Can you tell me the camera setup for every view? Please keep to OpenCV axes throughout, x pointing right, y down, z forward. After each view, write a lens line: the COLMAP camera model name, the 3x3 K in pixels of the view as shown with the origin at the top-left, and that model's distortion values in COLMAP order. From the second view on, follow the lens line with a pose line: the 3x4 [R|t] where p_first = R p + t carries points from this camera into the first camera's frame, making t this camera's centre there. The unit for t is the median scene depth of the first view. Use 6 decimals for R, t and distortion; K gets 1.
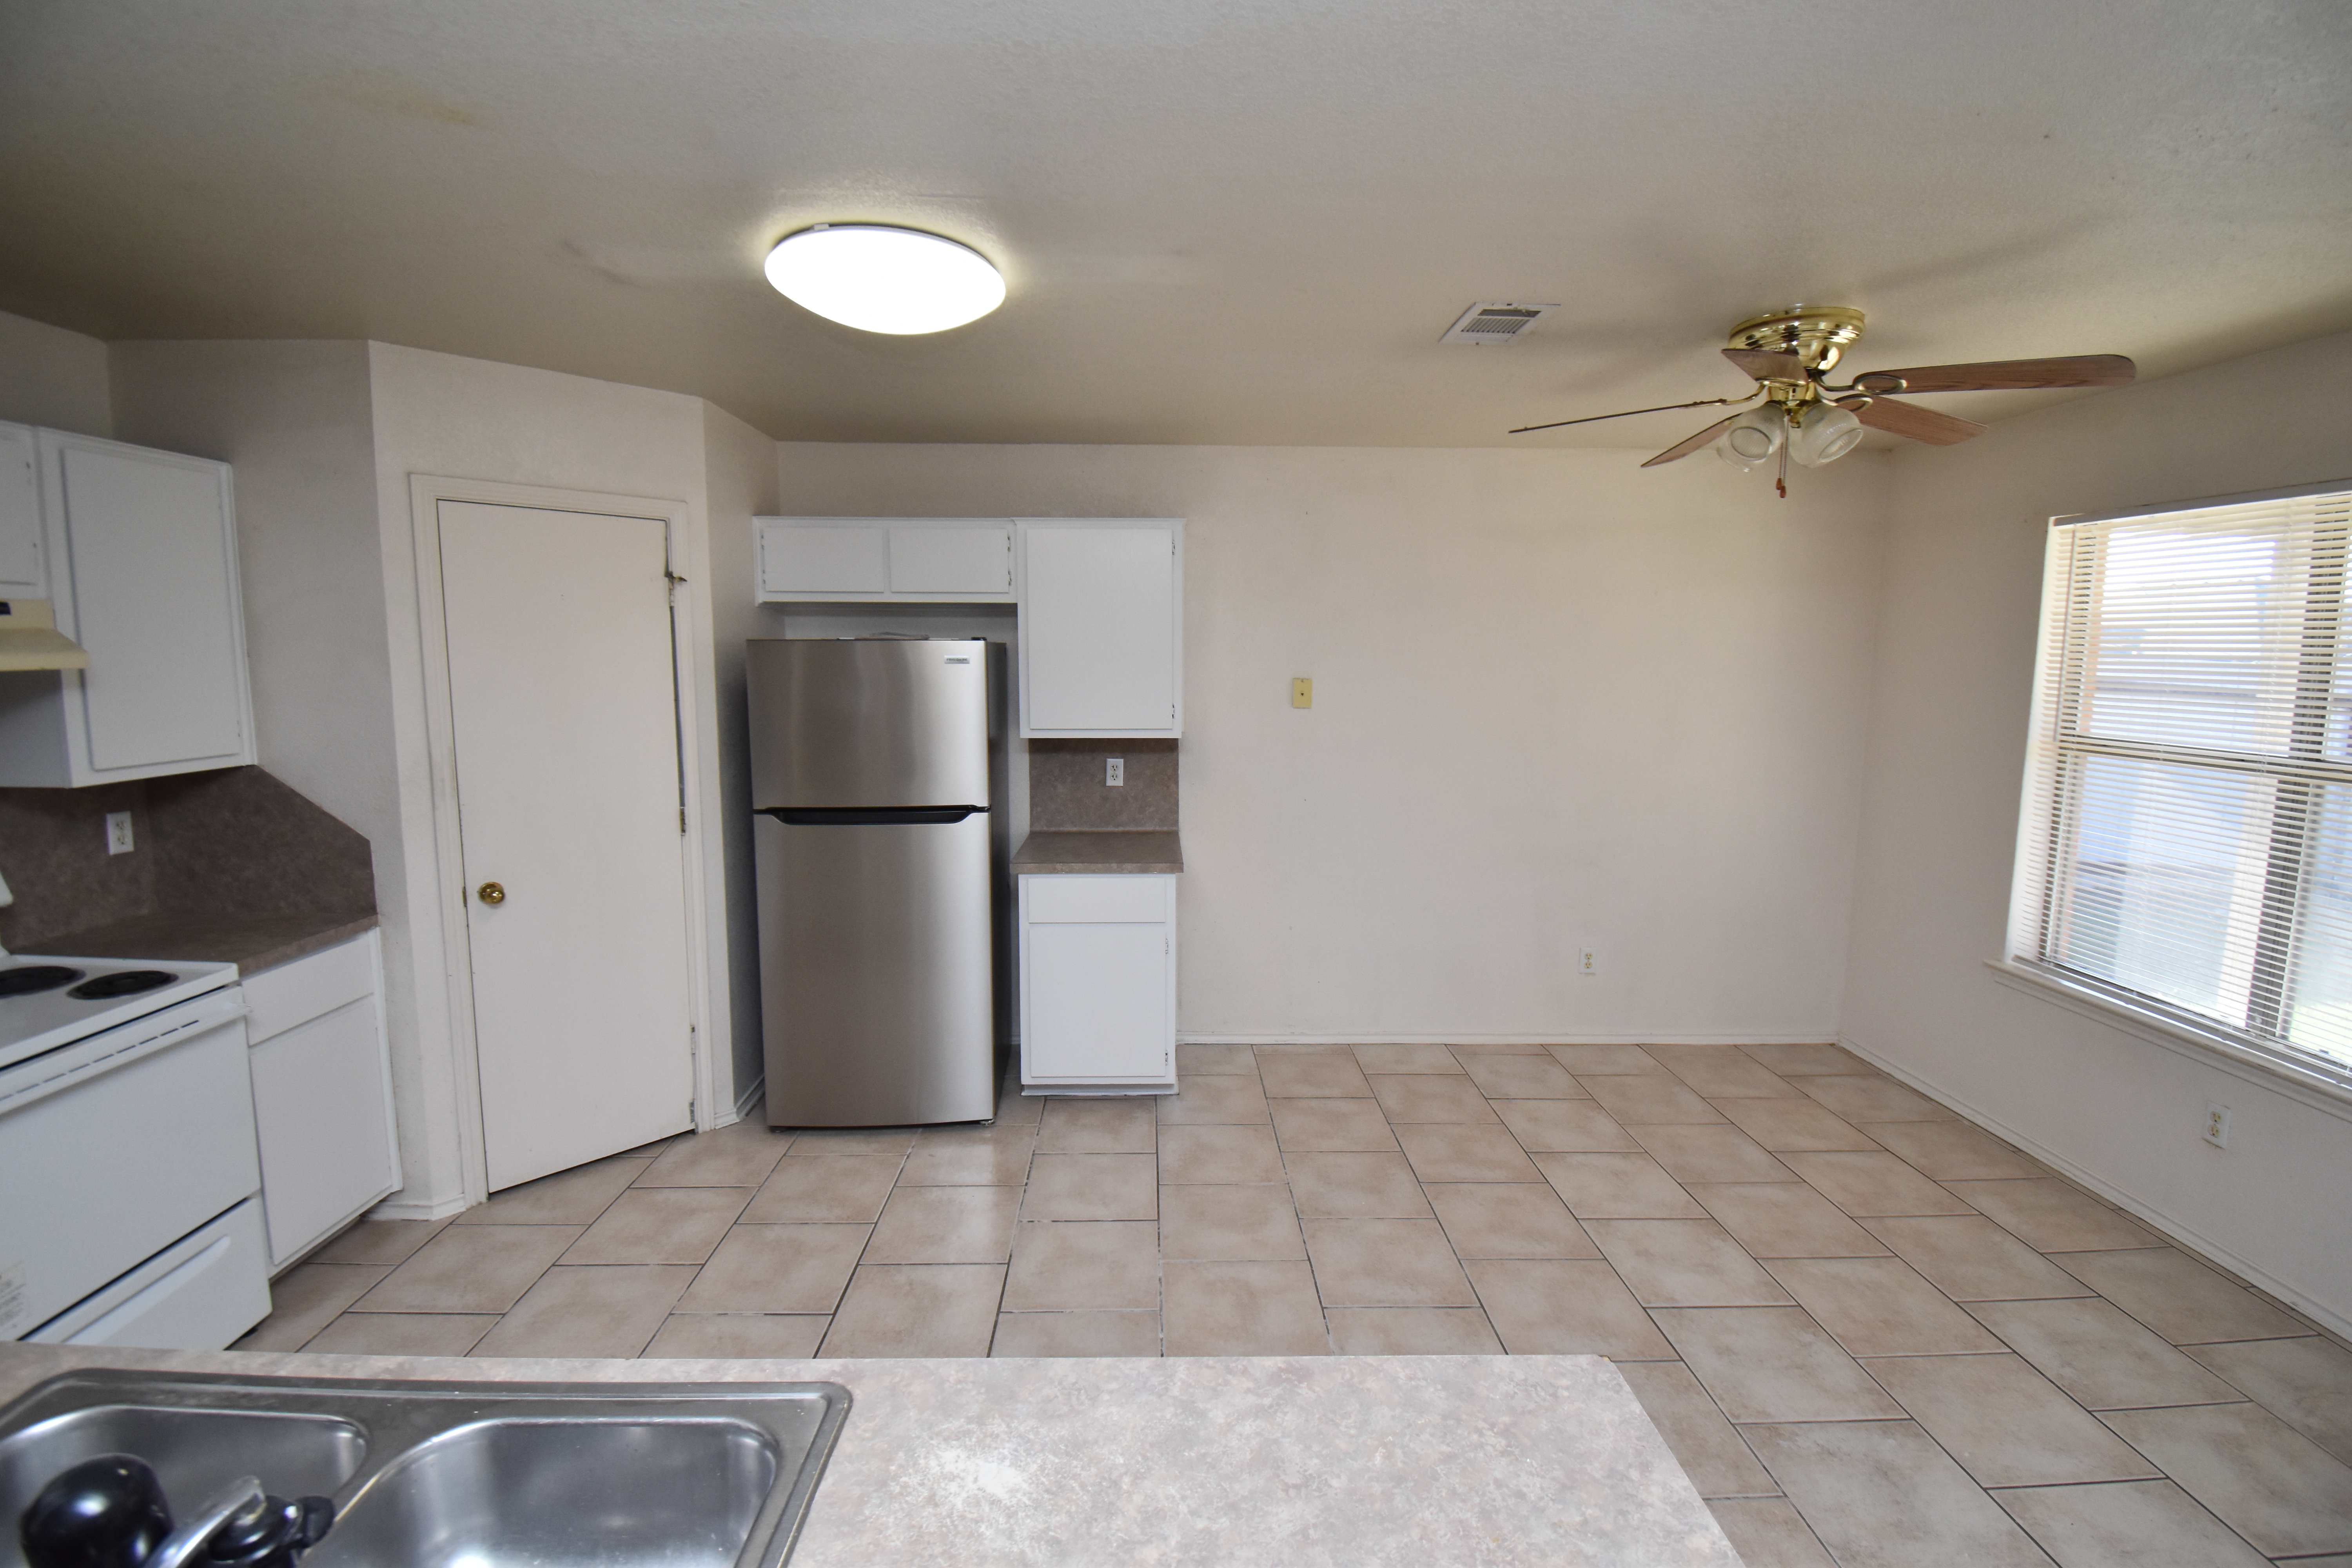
lens RADIAL K [[1029.1, 0, 1159.4], [0, 1029.1, 776.0], [0, 0, 1]] dist [0.010475, -0.019507]
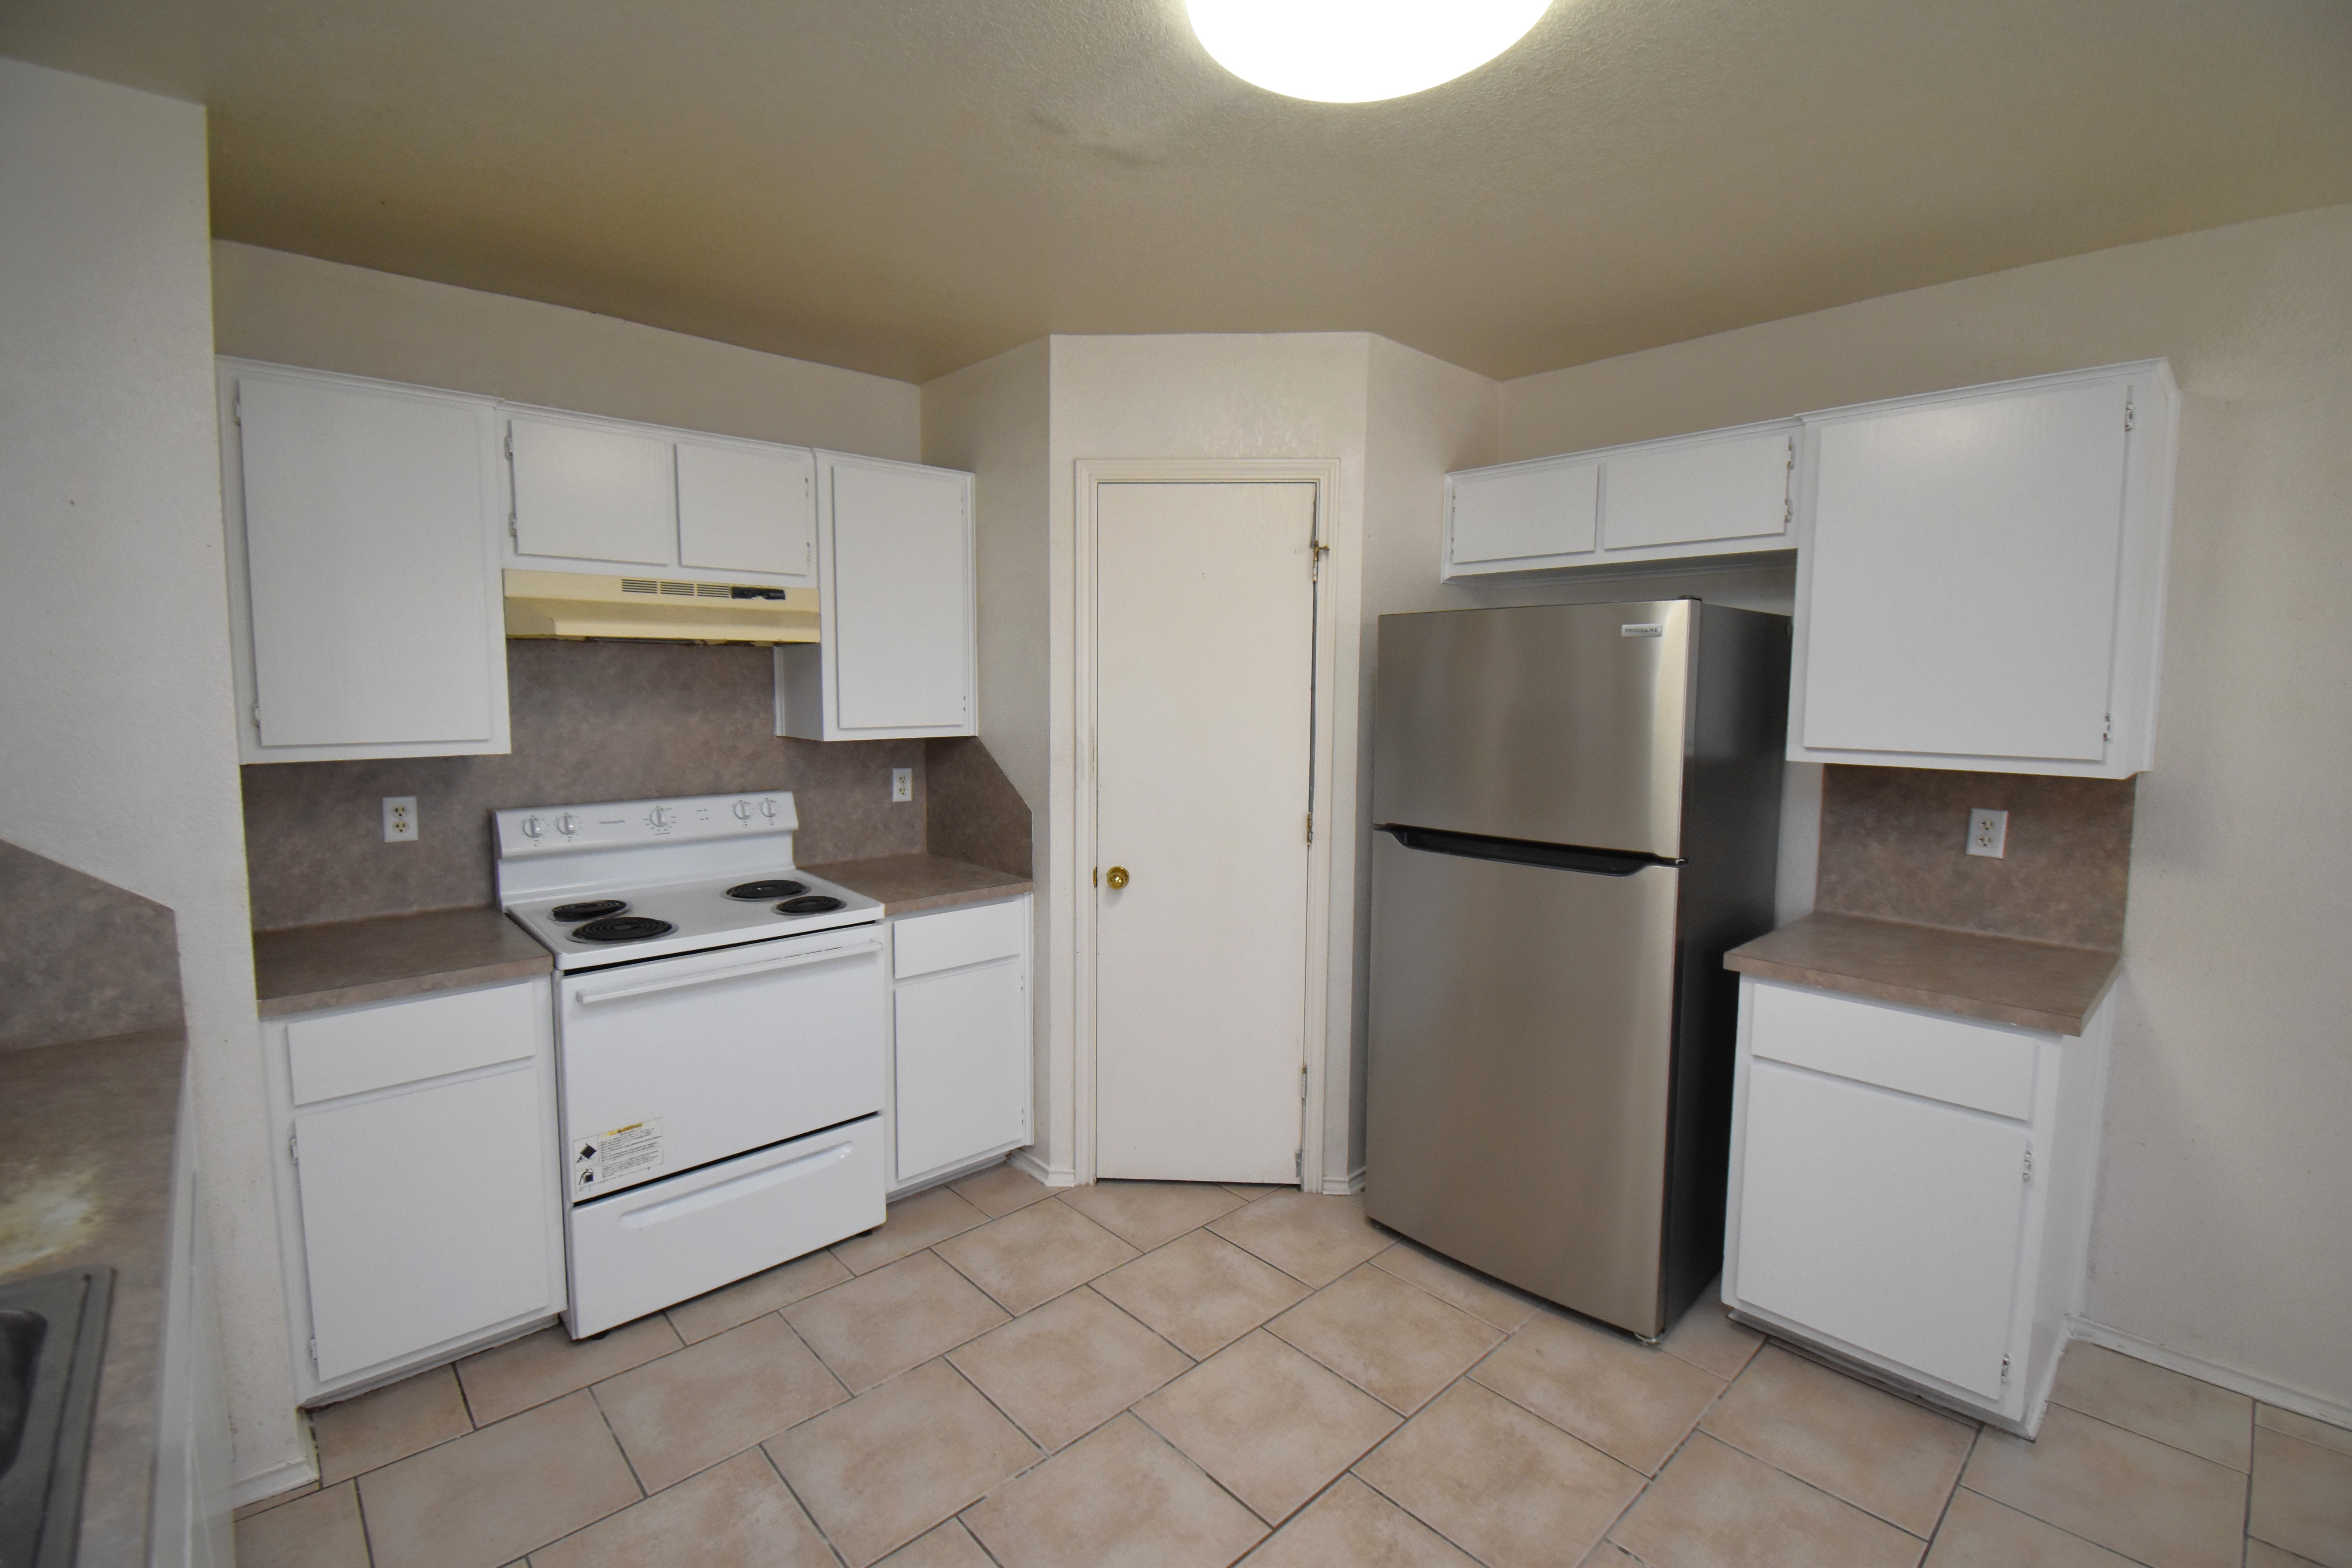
lens RADIAL K [[1029.1, 0, 1160.4], [0, 1029.1, 777.4], [0, 0, 1]] dist [0.010475, -0.019507]
pose [[0.659933, 0.071373, -0.747927, 0.102868], [-0.092895, 0.995591, 0.013042, 0.000823], [0.745560, 0.060871, 0.663653, 0.341970]]
